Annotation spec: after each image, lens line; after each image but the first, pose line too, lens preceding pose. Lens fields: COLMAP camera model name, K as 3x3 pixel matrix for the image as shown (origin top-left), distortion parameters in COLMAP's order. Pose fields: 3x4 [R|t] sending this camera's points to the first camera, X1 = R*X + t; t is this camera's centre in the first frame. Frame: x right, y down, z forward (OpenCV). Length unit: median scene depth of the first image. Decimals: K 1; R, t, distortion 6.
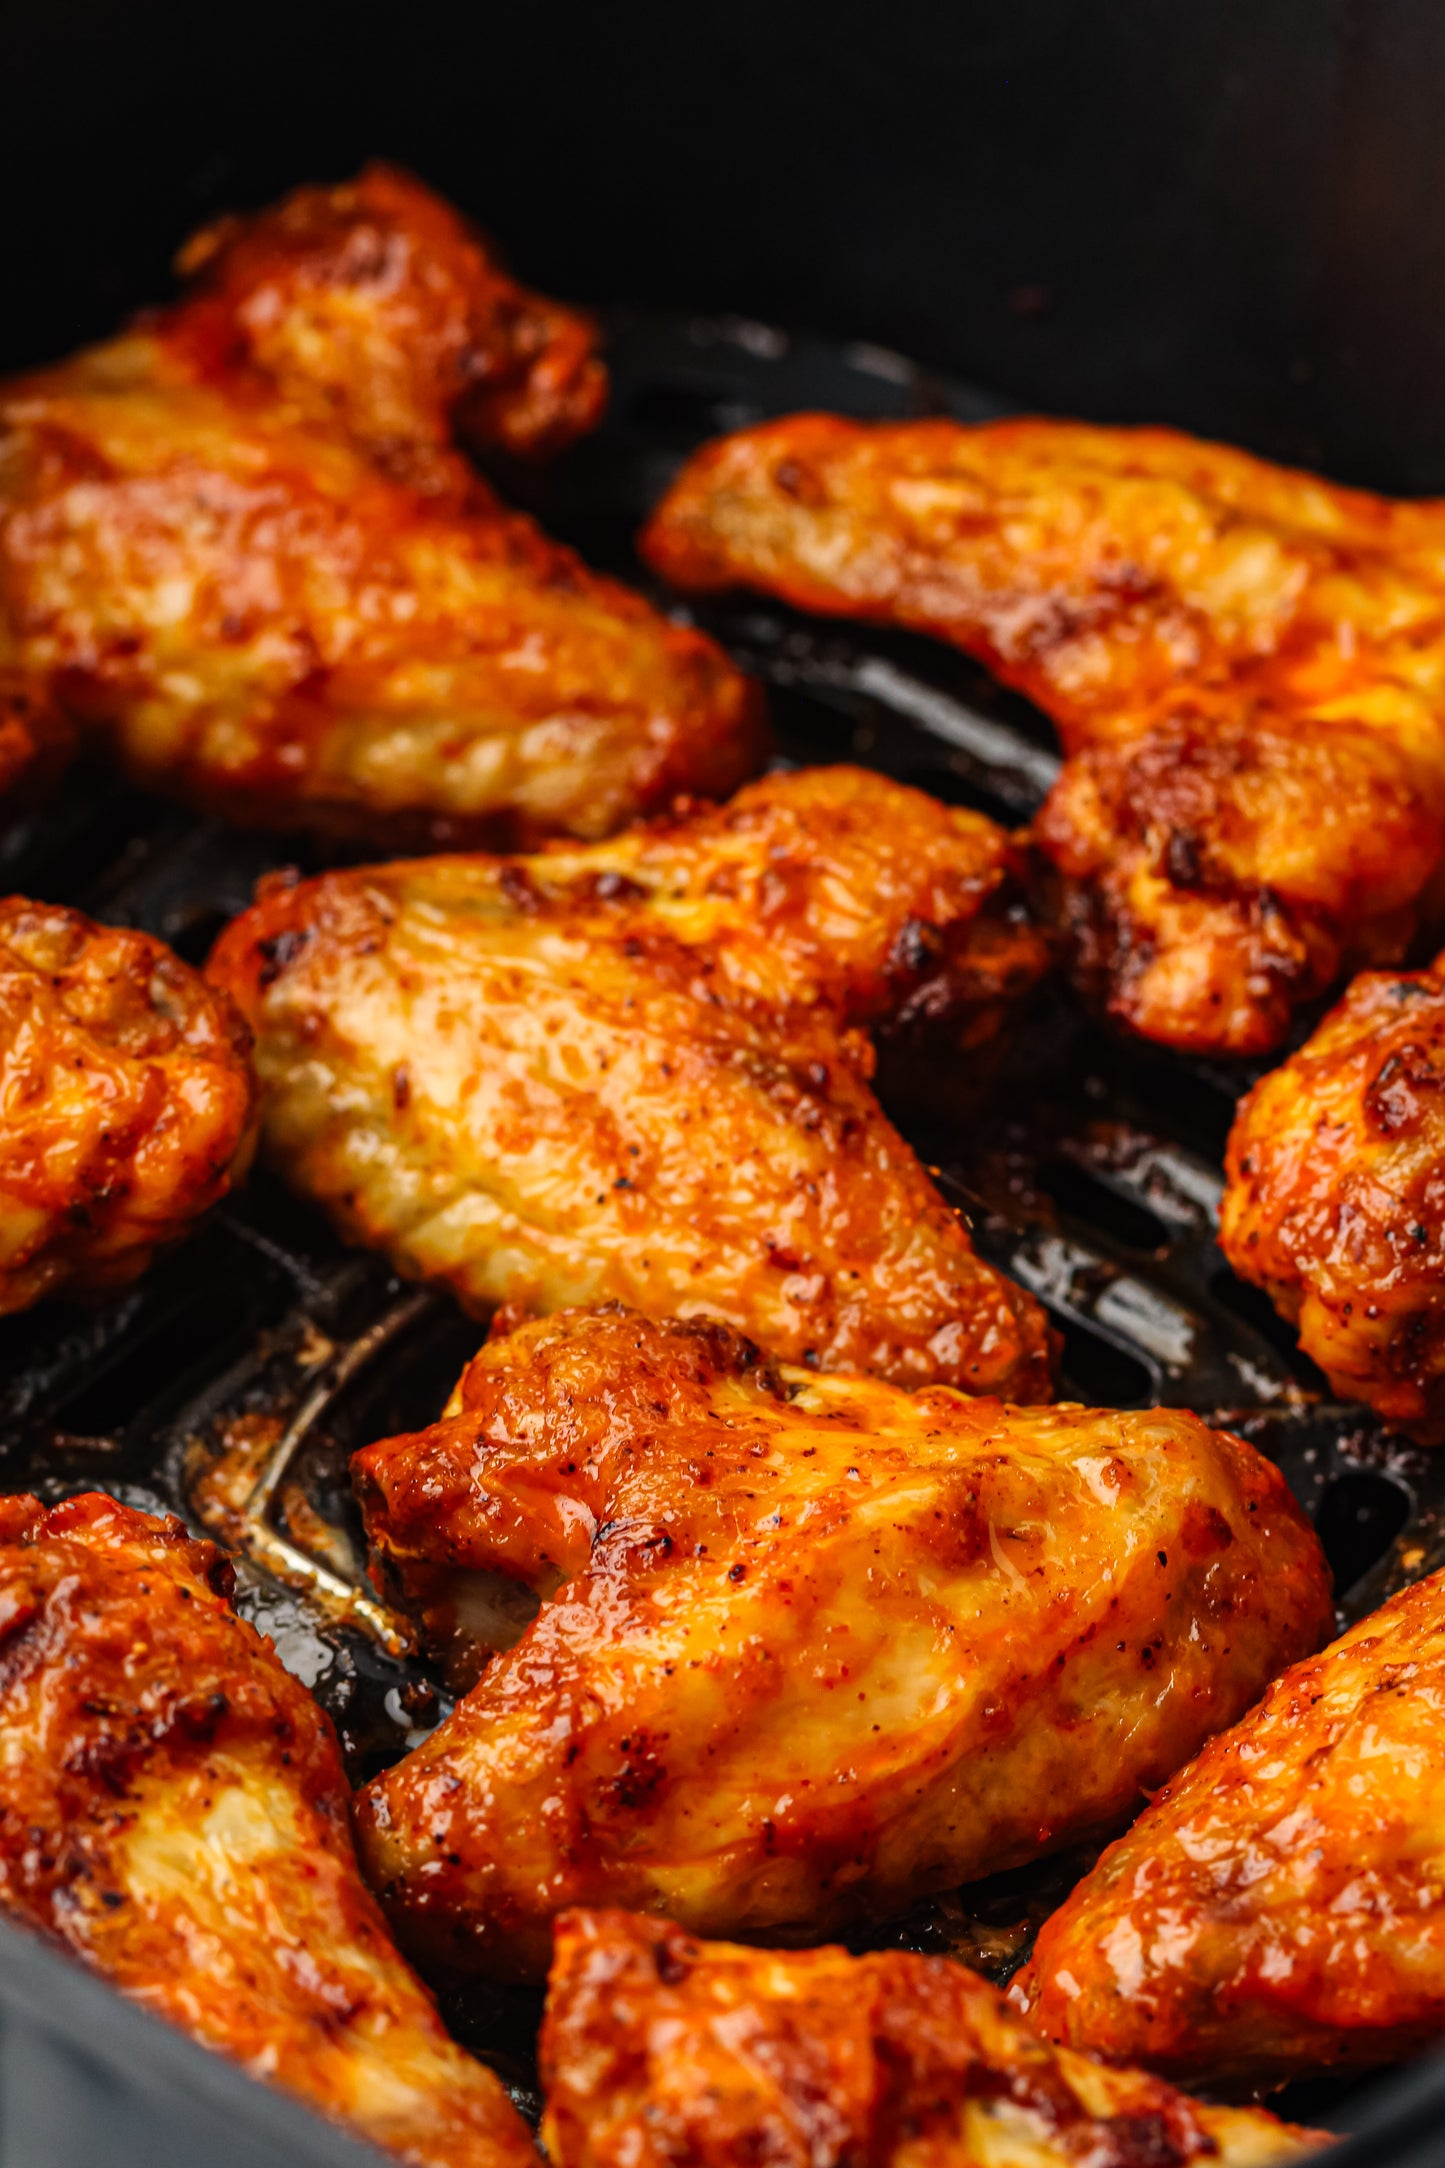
lens RADIAL K [[11245.5, 0, 722.5], [0, 11245.5, 1084.0], [0, 0, 1]] dist [-0.025888, -0.558635]
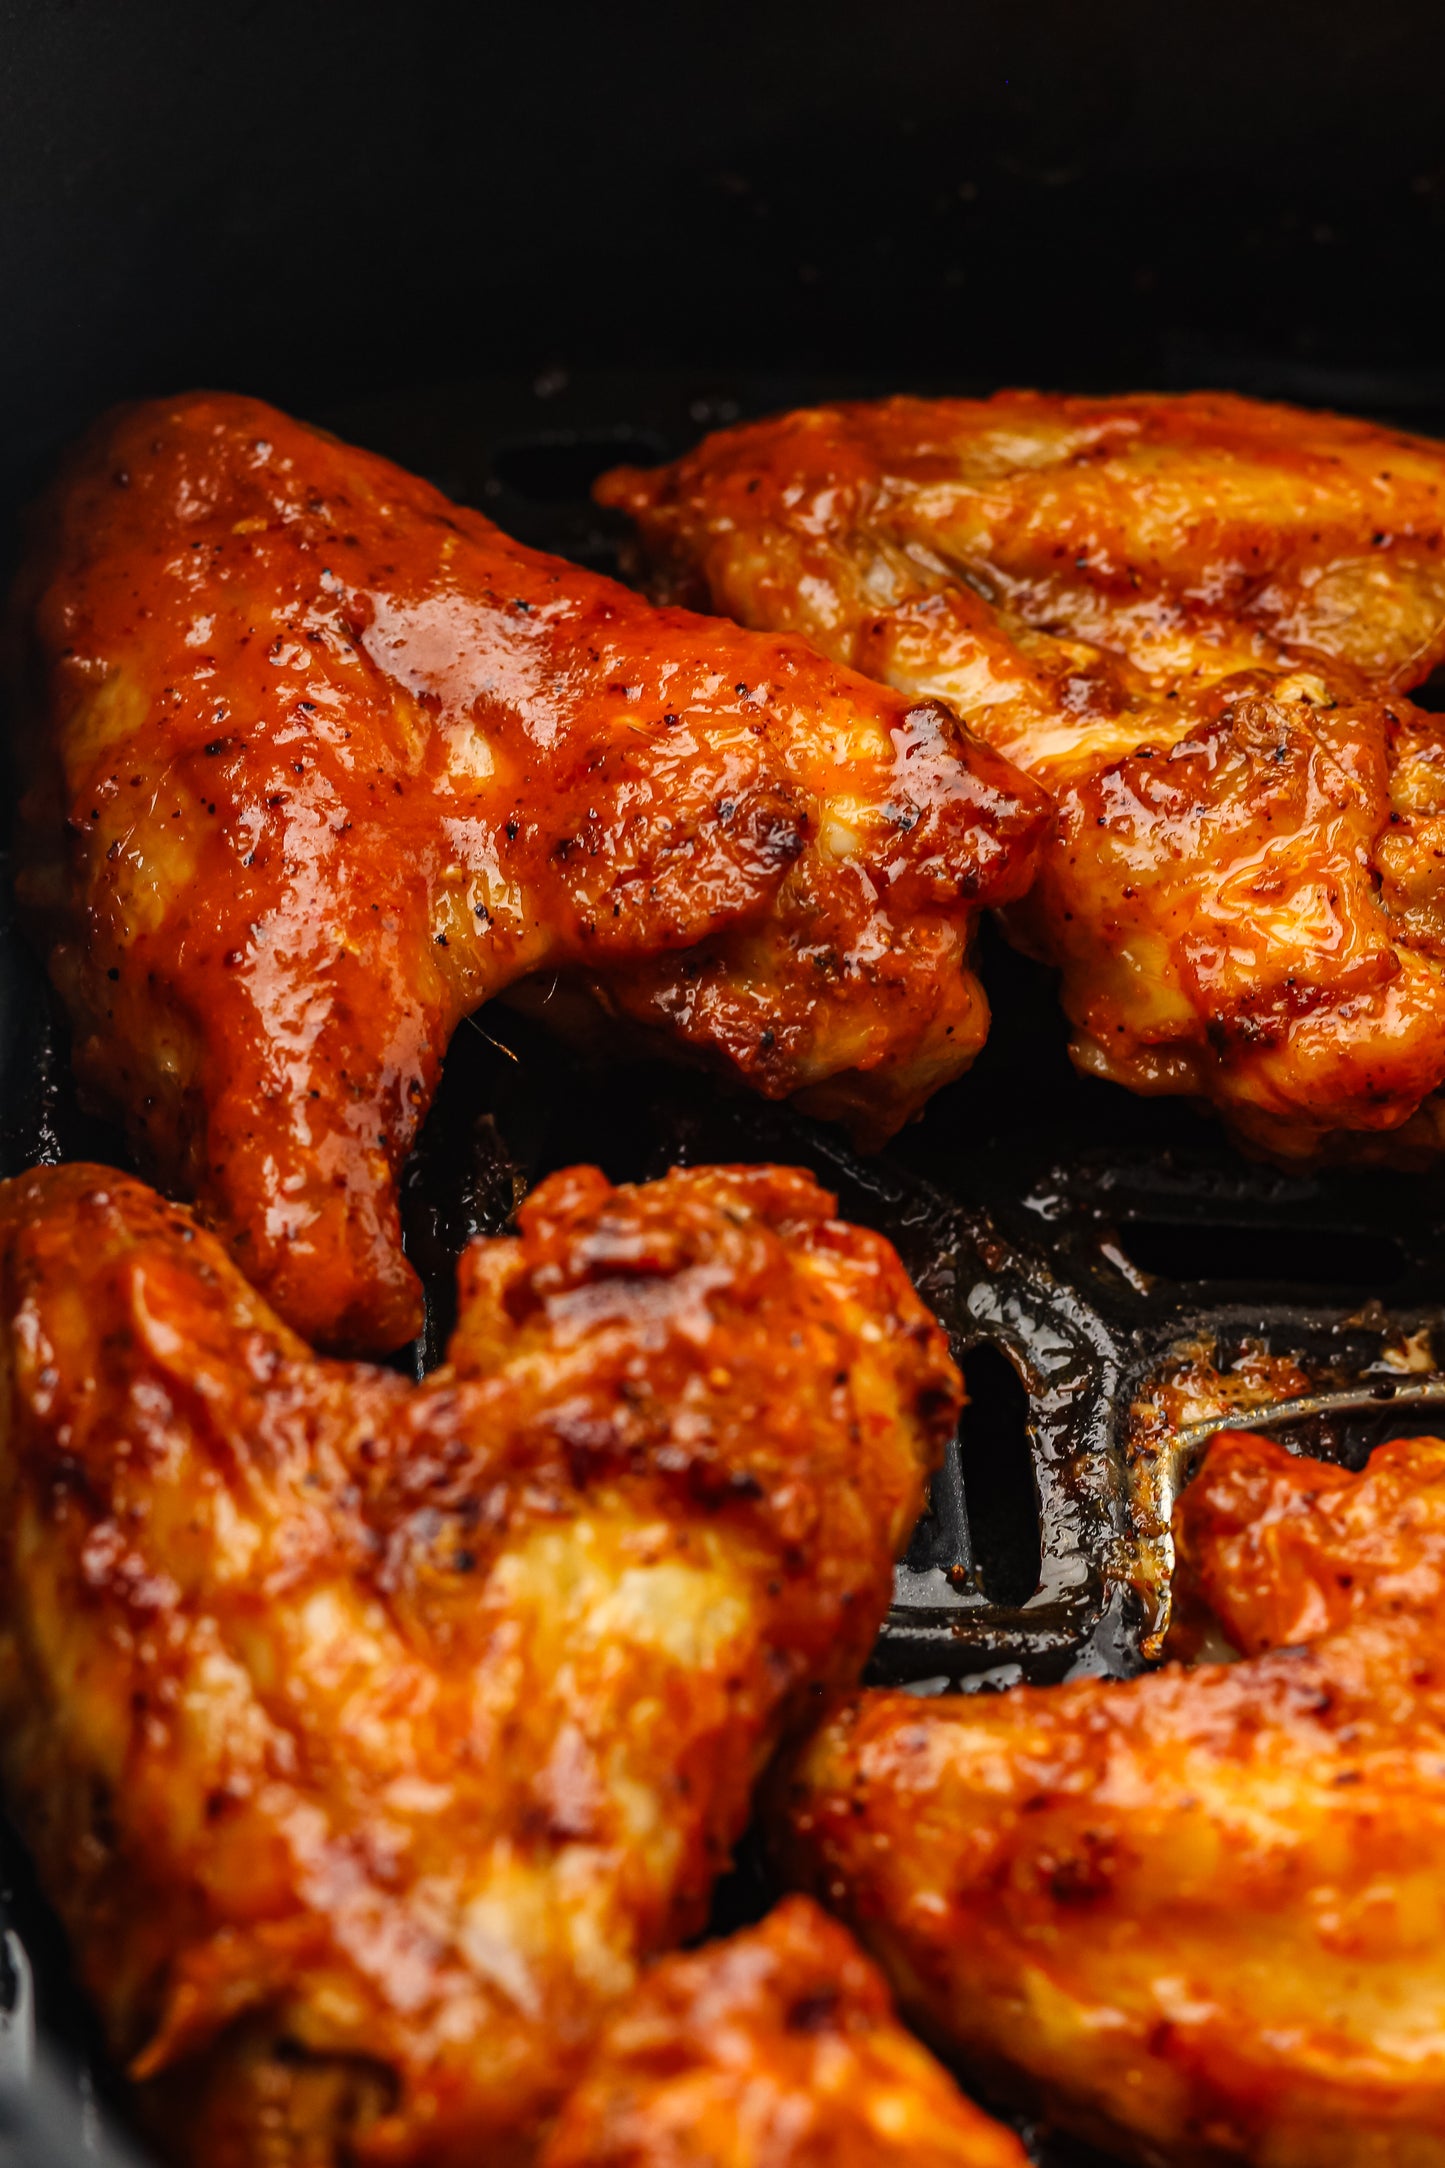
lens RADIAL K [[11245.5, 0, 722.5], [0, 11245.5, 1084.0], [0, 0, 1]] dist [-0.025888, -0.558635]
pose [[0.678877, 0.605879, -0.414773, 0.276062], [-0.603118, 0.782323, 0.155628, -0.096274], [0.418778, 0.144505, 0.896517, 0.204325]]
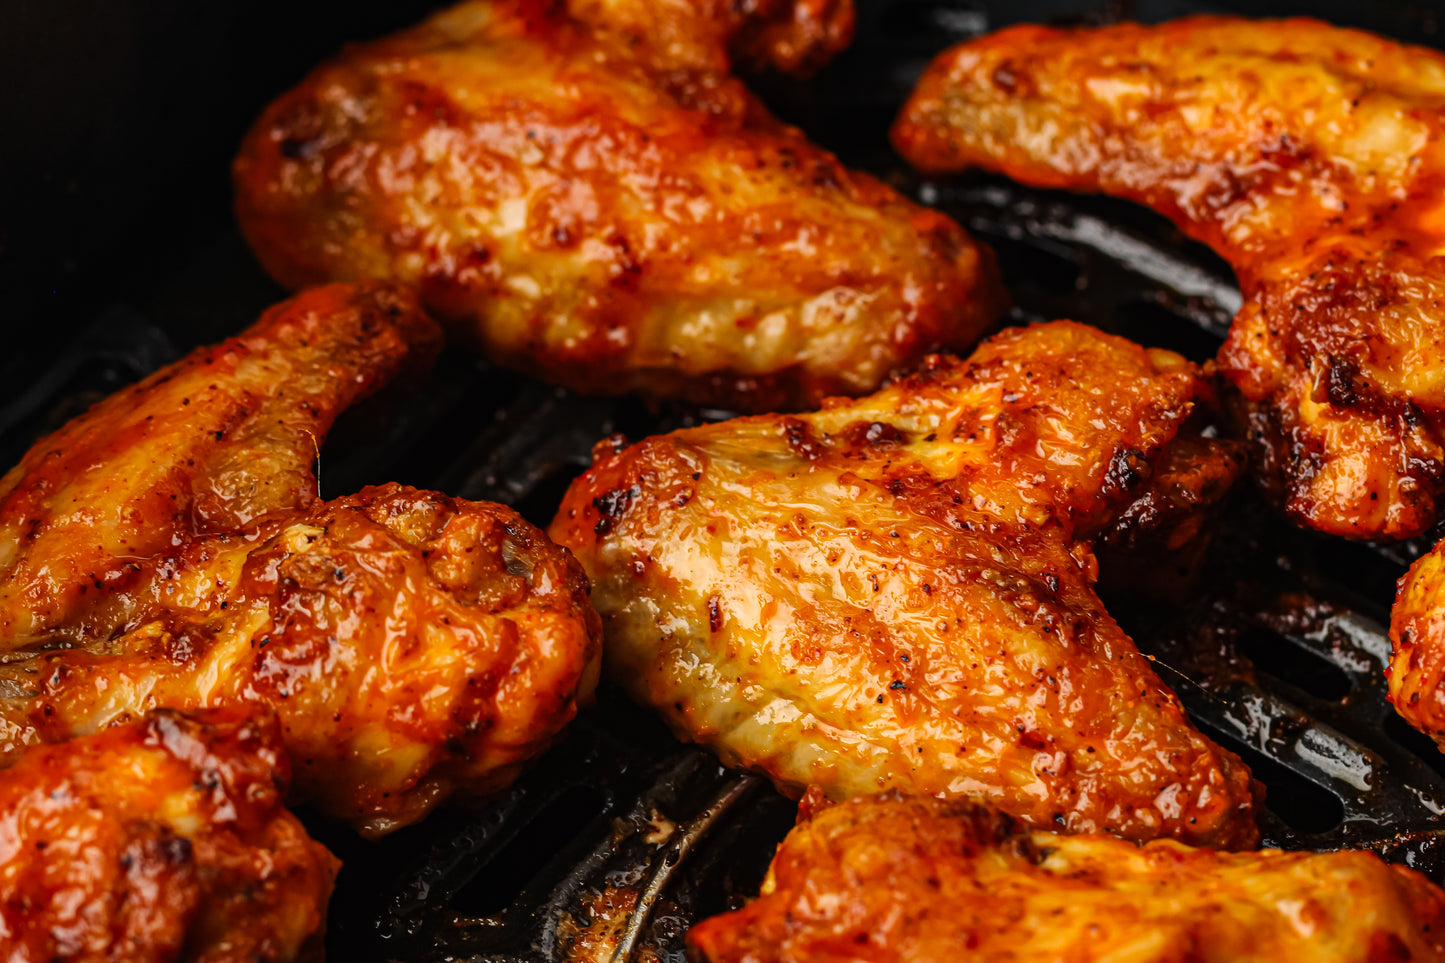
lens RADIAL K [[7495.3, 0, 723.4], [0, 7495.3, 568.5], [0, 0, 1]] dist [-0.025888, -0.558635]
pose [[0.996027, -0.065712, -0.060104, 0.022202], [0.068542, 0.996574, 0.046292, -0.043006], [0.056856, -0.050228, 0.997118, 0.185177]]
